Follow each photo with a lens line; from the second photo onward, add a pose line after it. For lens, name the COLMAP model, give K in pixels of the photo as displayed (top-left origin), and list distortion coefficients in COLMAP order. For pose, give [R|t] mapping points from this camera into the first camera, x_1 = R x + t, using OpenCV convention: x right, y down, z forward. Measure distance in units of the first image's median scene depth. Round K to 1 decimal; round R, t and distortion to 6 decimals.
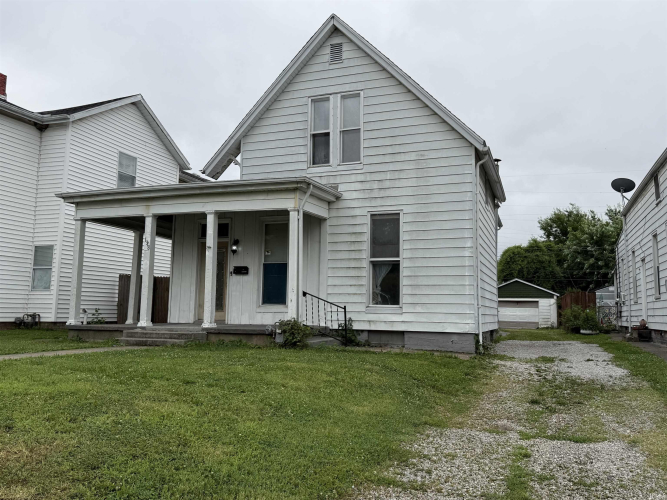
lens RADIAL K [[559.9, 0, 333.1], [0, 559.9, 249.1], [0, 0, 1]] dist [0.002601, -0.000552]
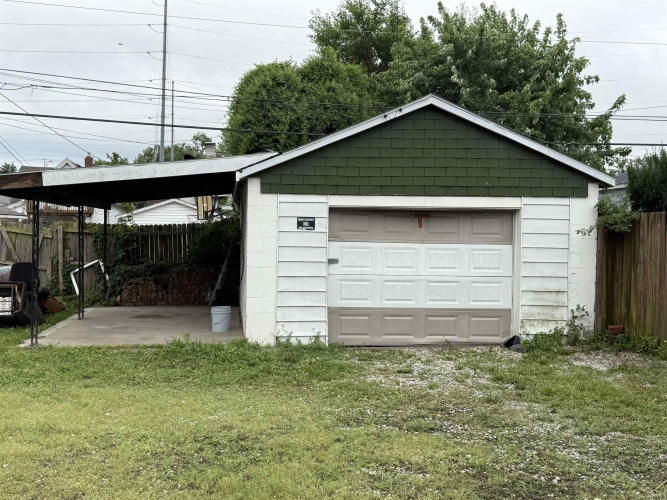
lens RADIAL K [[797.8, 0, 333.2], [0, 797.8, 250.3], [0, 0, 1]] dist [-0.004975, 0.000000]
pose [[0.883856, -0.018300, 0.467400, 0.164123], [-0.048507, 0.990261, 0.130500, 0.070942], [-0.465236, -0.138016, 0.874361, 0.755775]]
